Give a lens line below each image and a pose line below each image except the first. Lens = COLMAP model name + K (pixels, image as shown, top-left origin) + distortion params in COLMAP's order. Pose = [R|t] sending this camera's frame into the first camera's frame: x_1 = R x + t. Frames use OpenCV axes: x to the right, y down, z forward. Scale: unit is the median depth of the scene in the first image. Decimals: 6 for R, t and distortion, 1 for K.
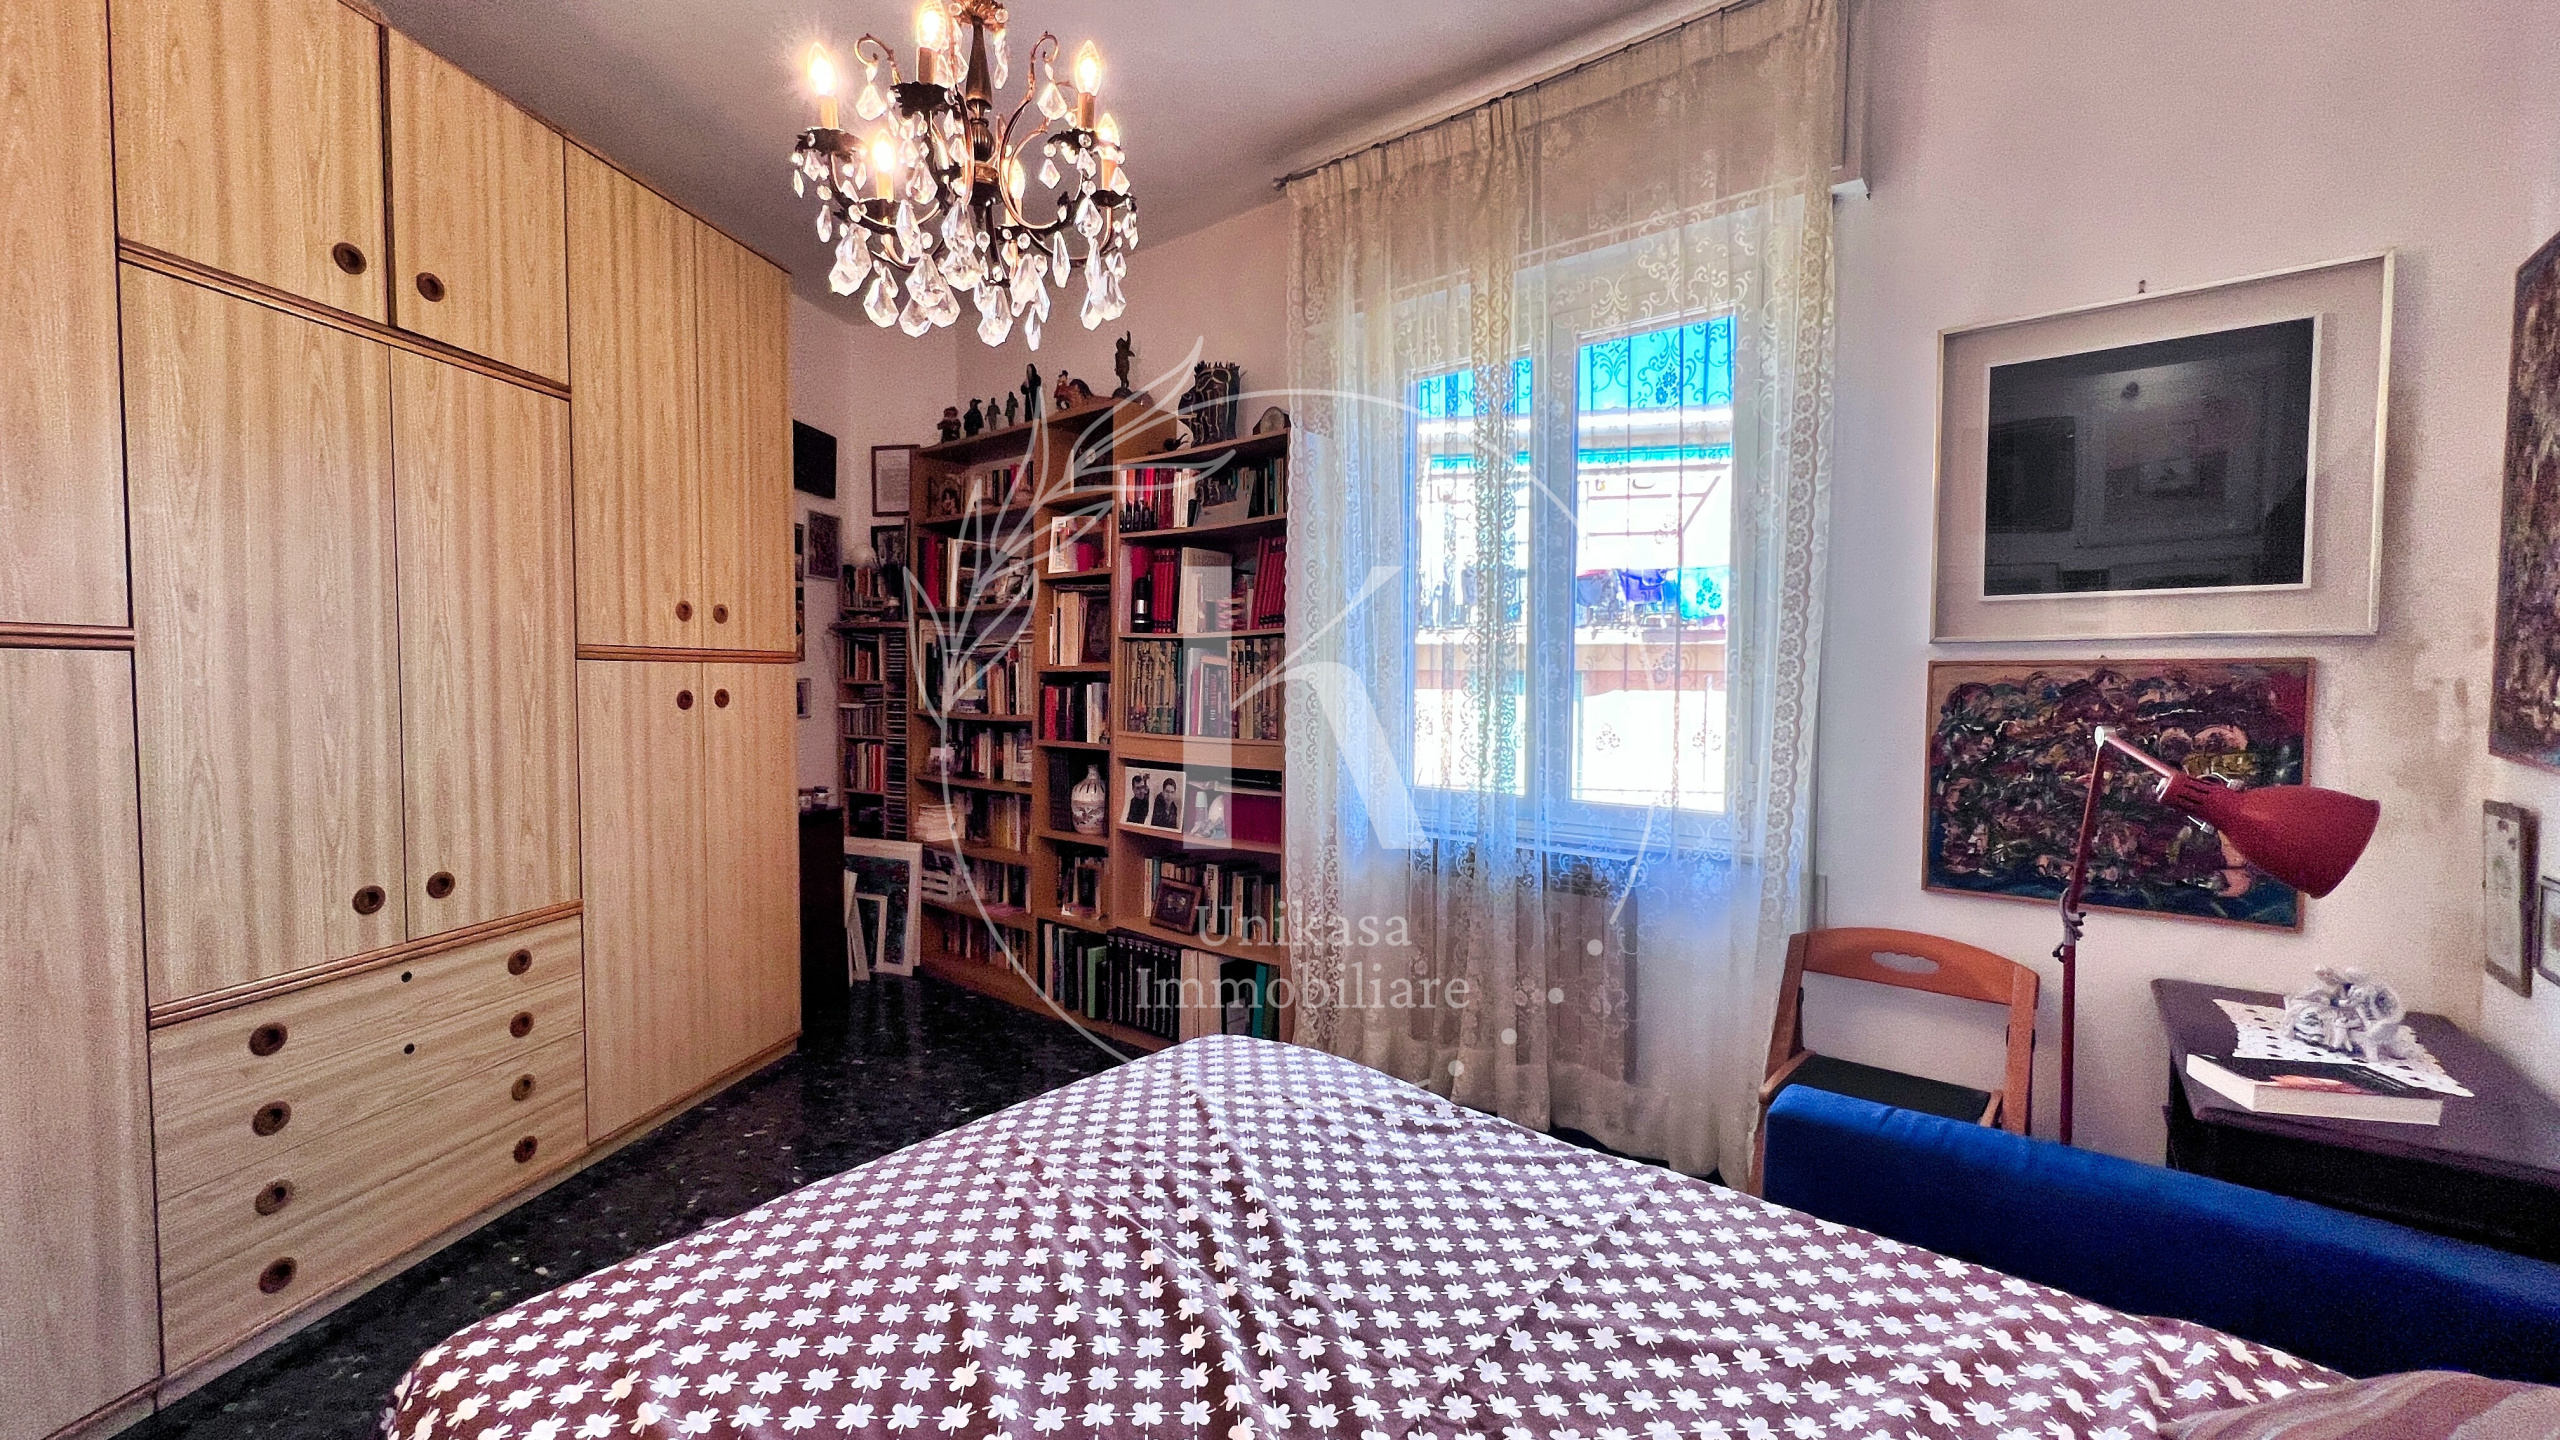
lens RADIAL K [[1027.7, 0, 1279.7], [0, 1027.7, 727.3], [0, 0, 1]] dist [-0.003740, 0.000352]
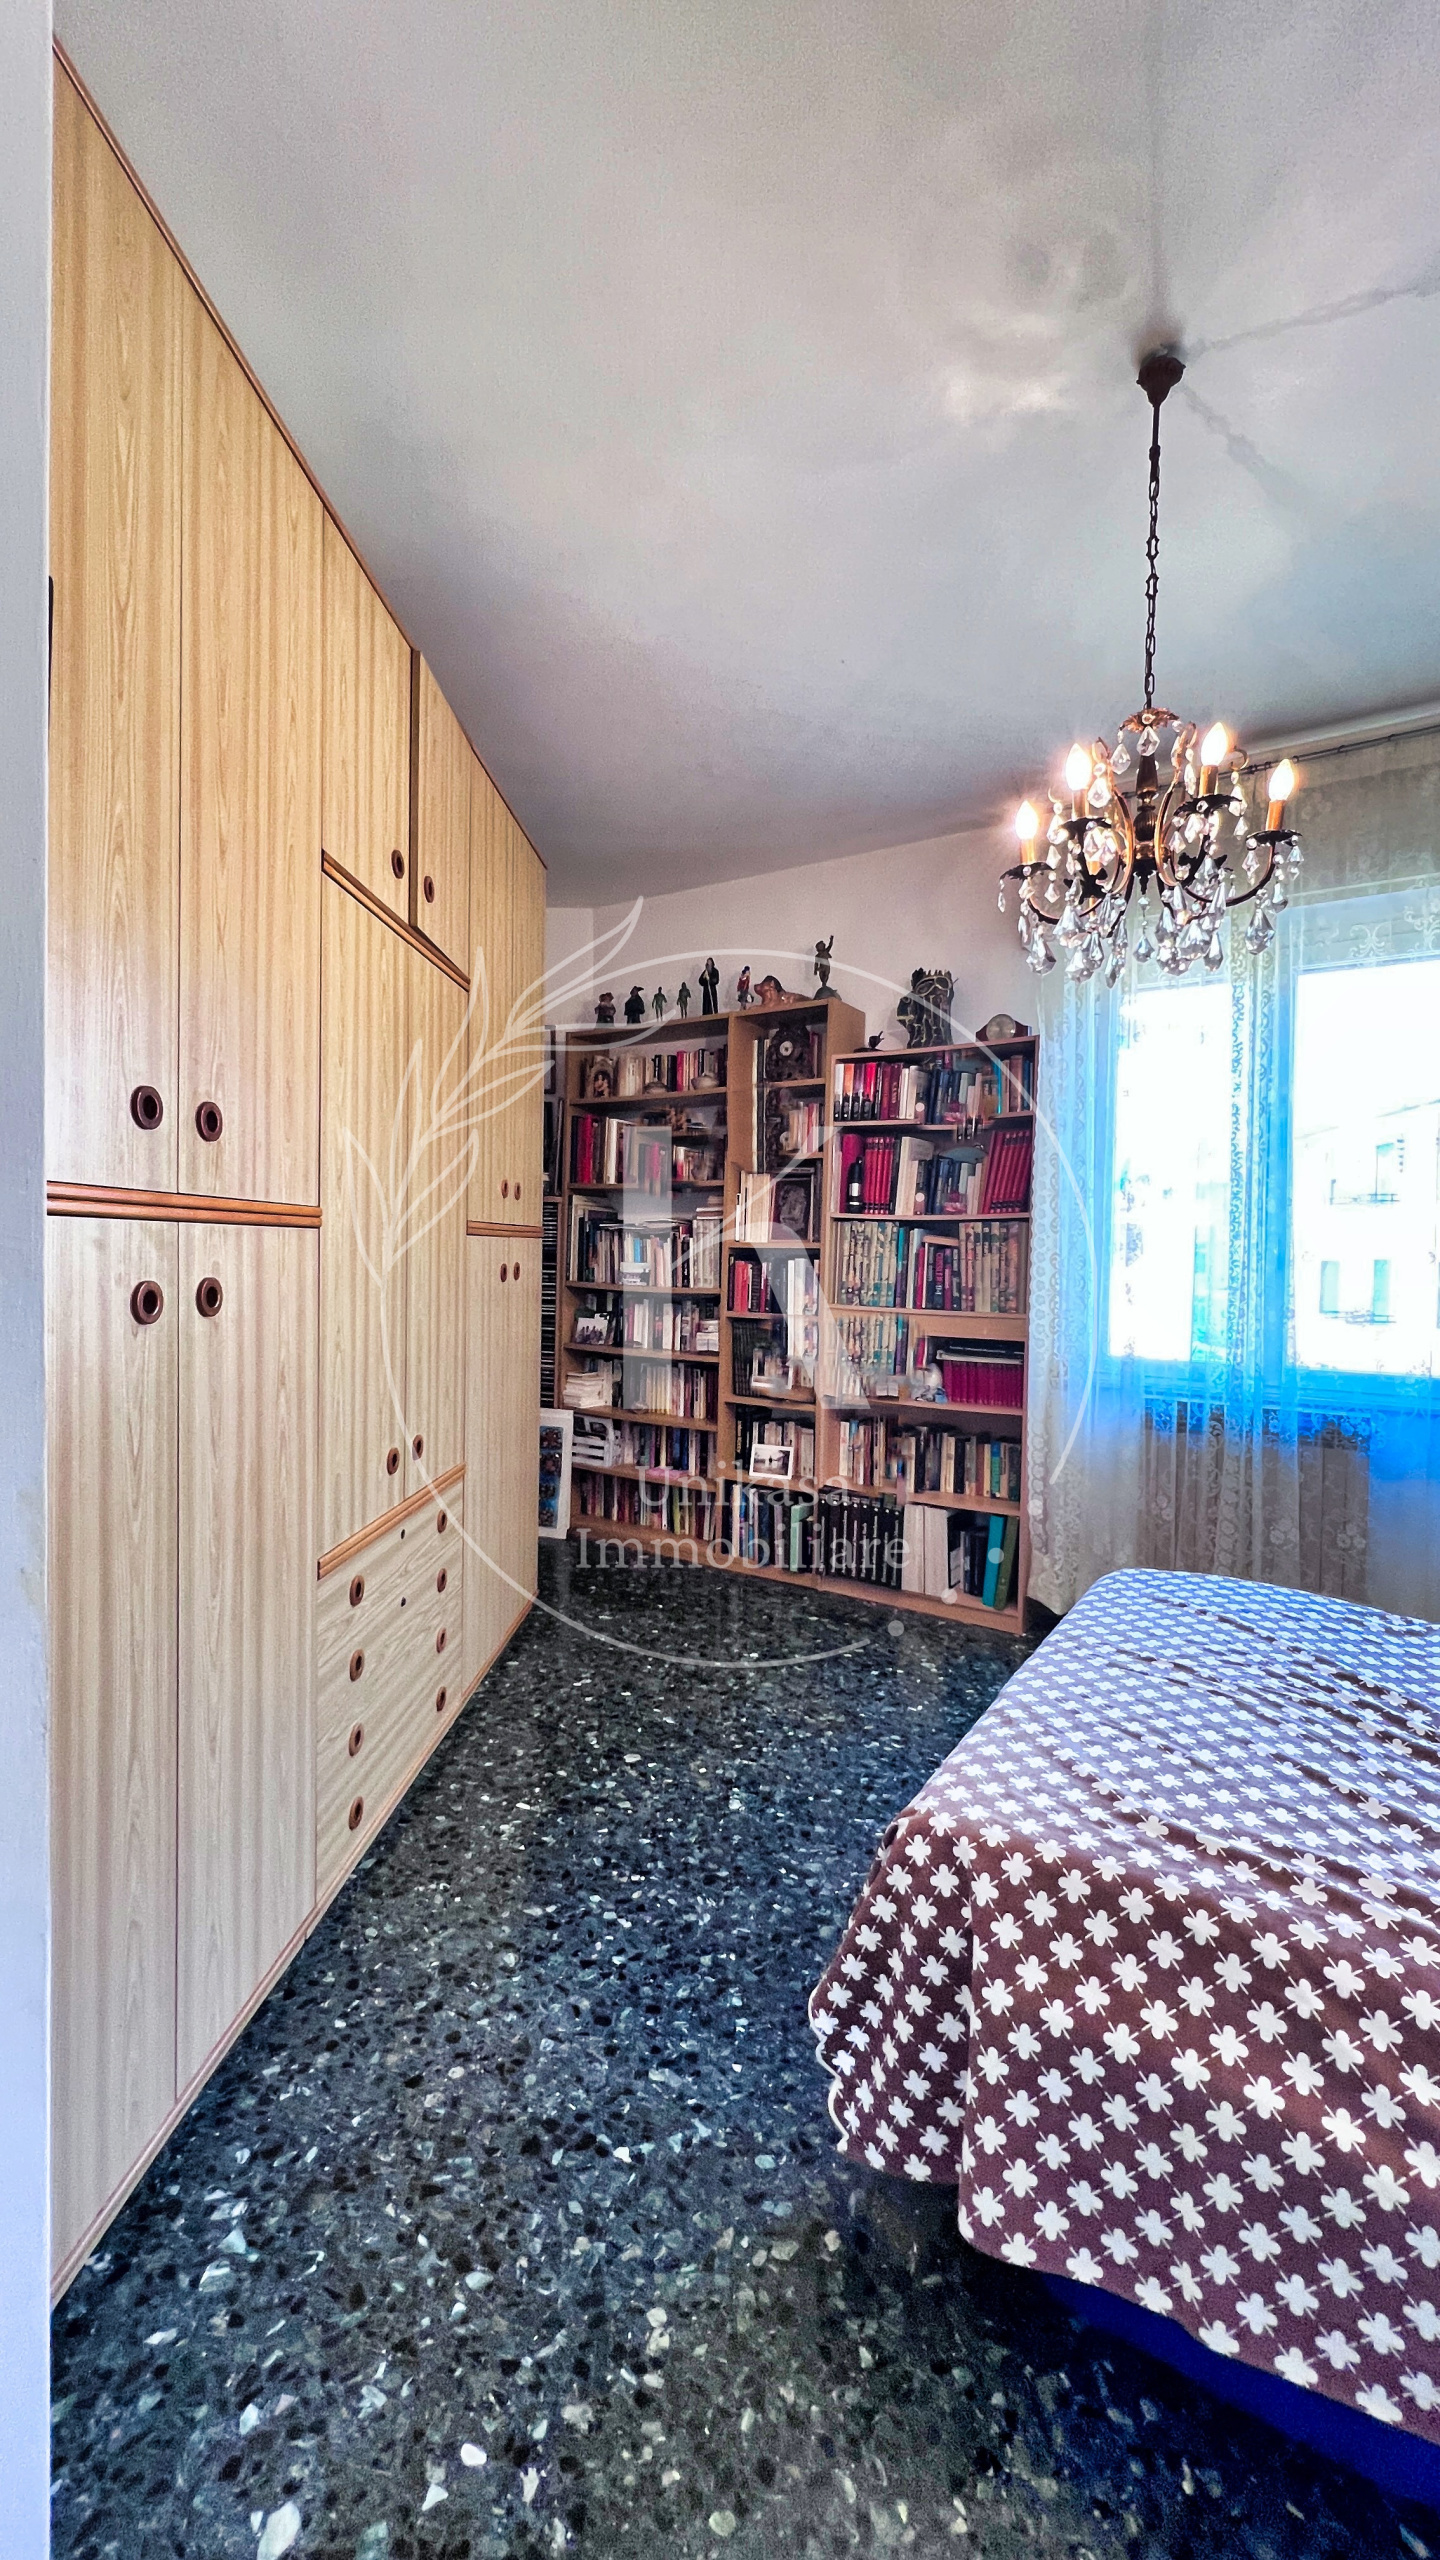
lens RADIAL K [[1027.7, 0, 720.6], [0, 1027.7, 1285.0], [0, 0, 1]] dist [-0.003740, 0.000352]
pose [[0.992918, 0.007149, 0.118587, -0.404187], [-0.005781, 0.999913, -0.011874, -0.002790], [-0.118662, 0.011104, 0.992873, -0.061815]]
